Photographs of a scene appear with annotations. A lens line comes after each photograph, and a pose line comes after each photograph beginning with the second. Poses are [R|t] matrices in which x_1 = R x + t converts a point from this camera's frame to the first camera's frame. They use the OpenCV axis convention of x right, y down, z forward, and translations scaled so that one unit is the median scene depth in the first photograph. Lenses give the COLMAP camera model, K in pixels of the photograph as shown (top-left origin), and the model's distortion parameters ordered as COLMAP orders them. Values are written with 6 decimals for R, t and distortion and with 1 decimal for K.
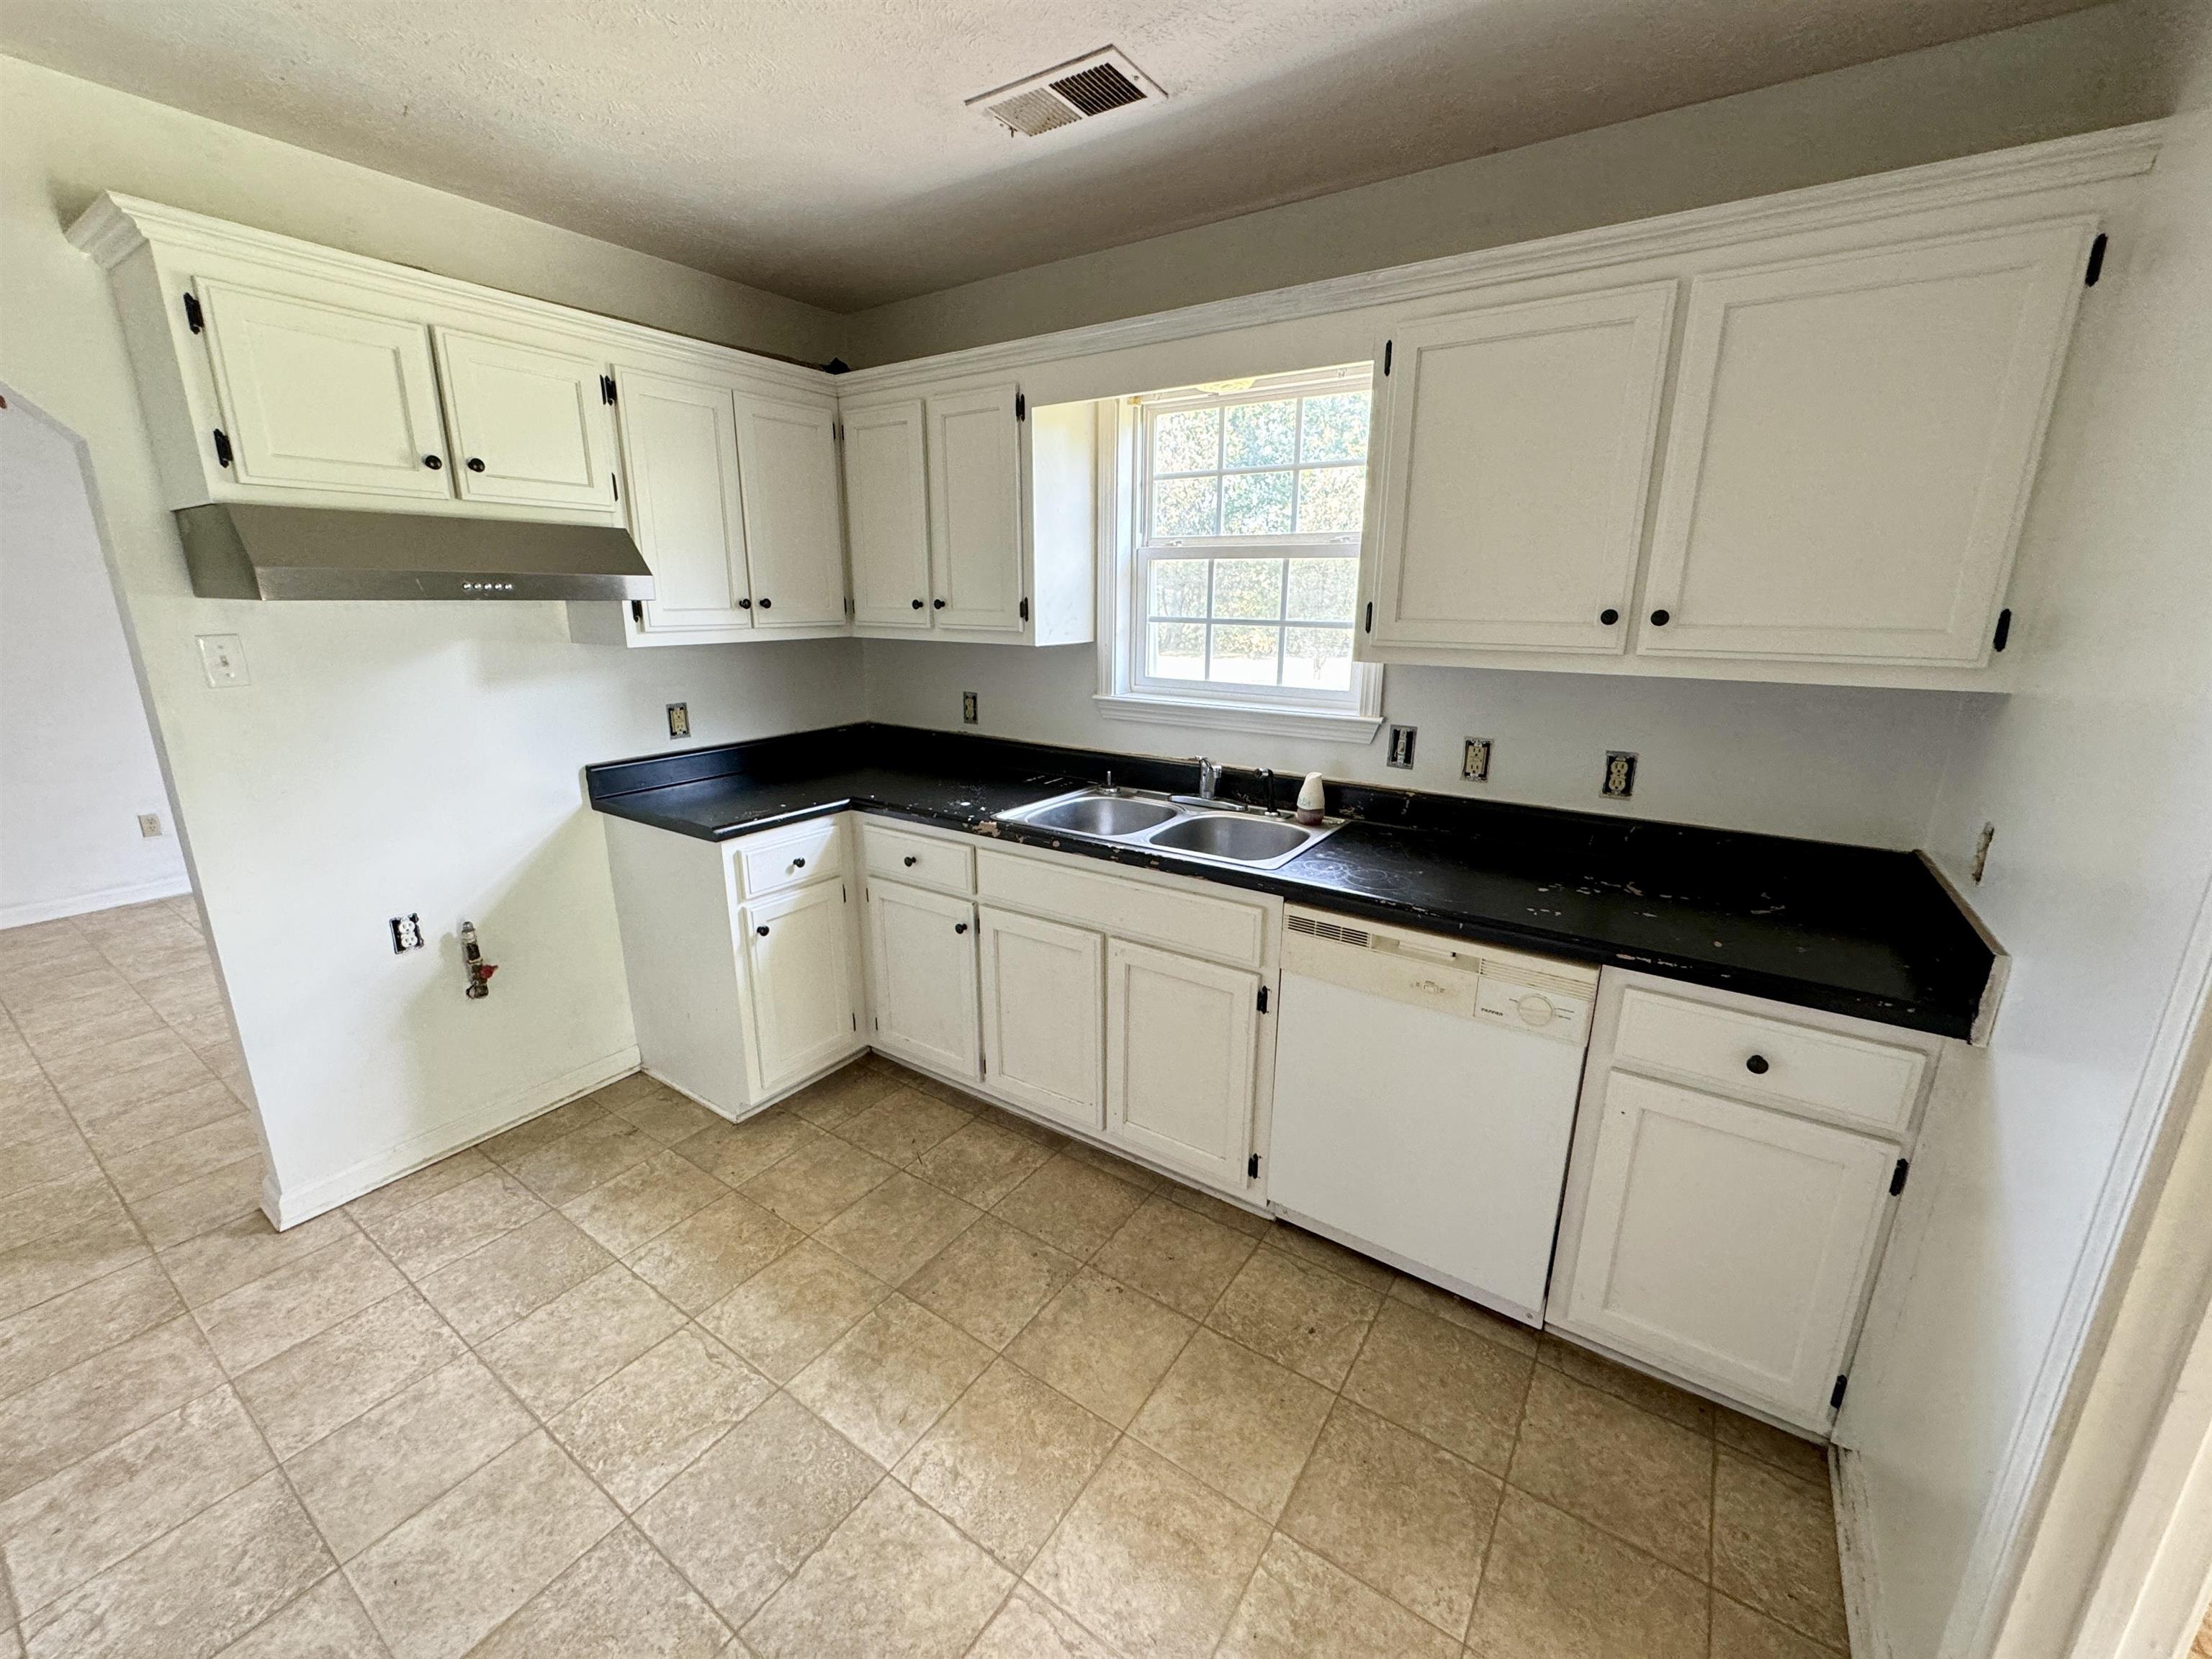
lens RADIAL K [[885.0, 0, 1095.4], [0, 885.0, 821.2], [0, 0, 1]] dist [0.000598, -0.000047]
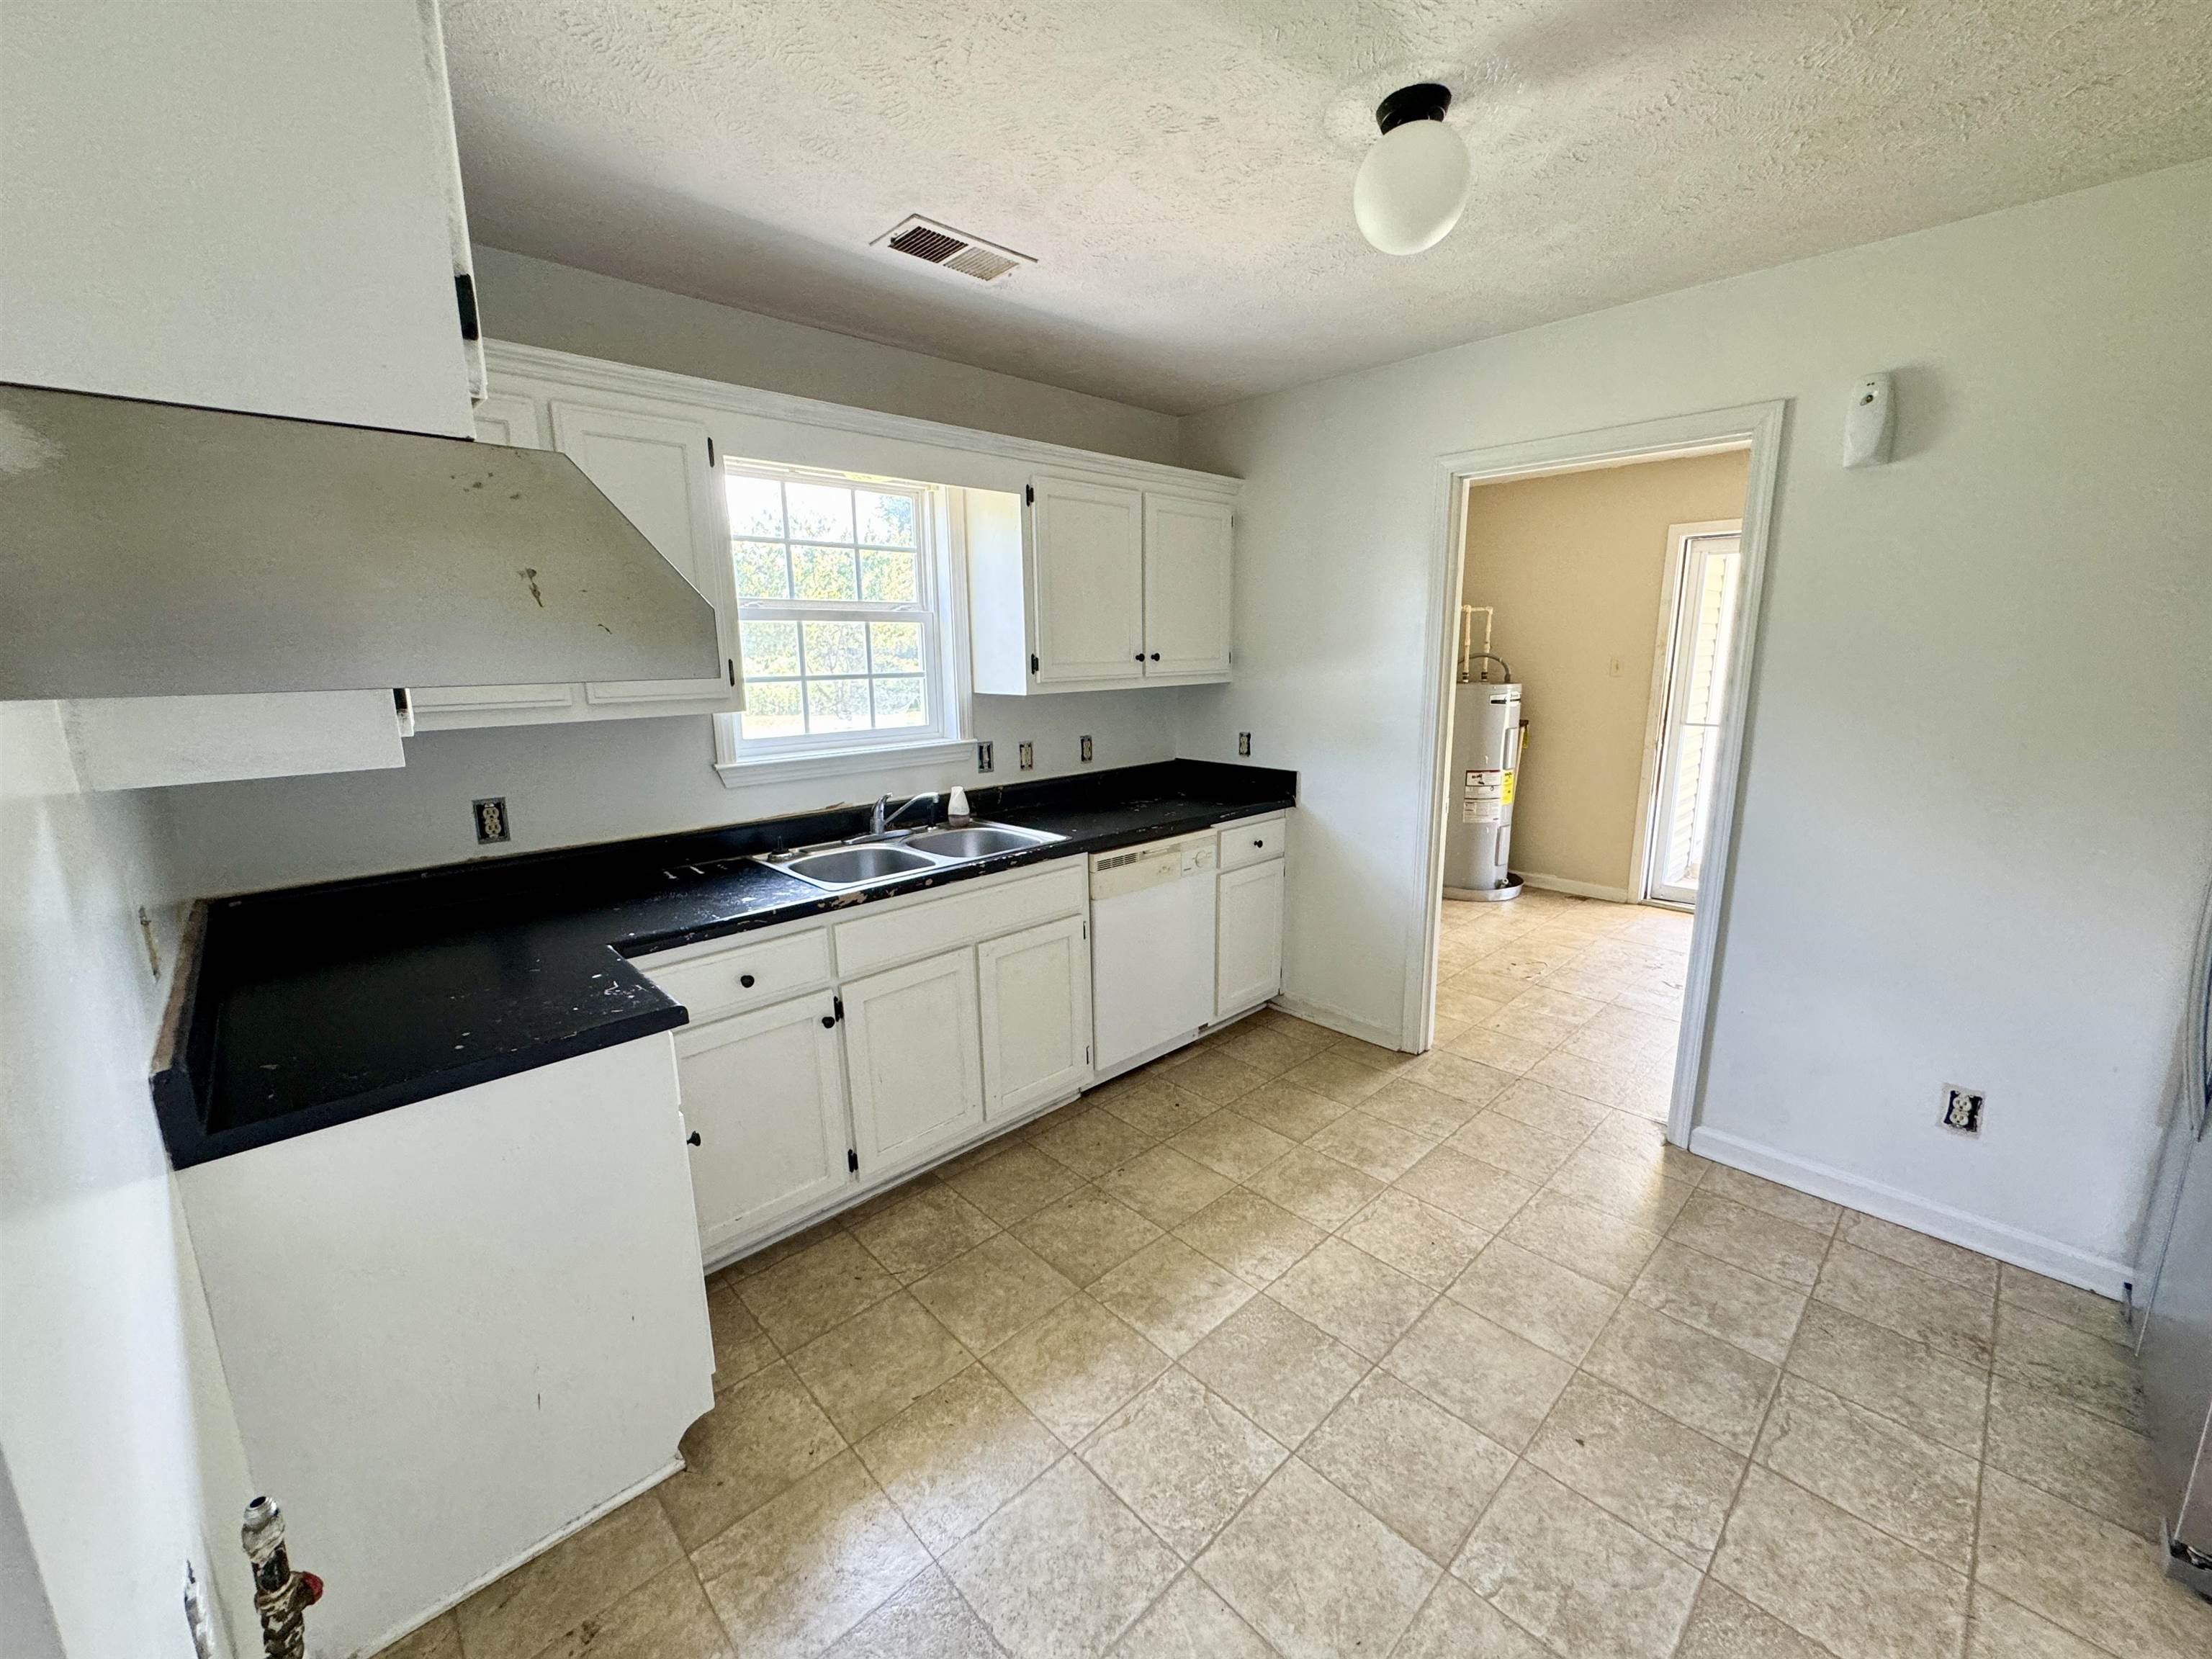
lens RADIAL K [[885.0, 0, 1109.0], [0, 885.0, 823.7], [0, 0, 1]] dist [0.000598, -0.000047]
pose [[0.206885, -0.199743, 0.957759, -1.174072], [0.262932, 0.954275, 0.142220, -0.159204], [-0.942372, 0.222402, 0.249944, 0.595741]]
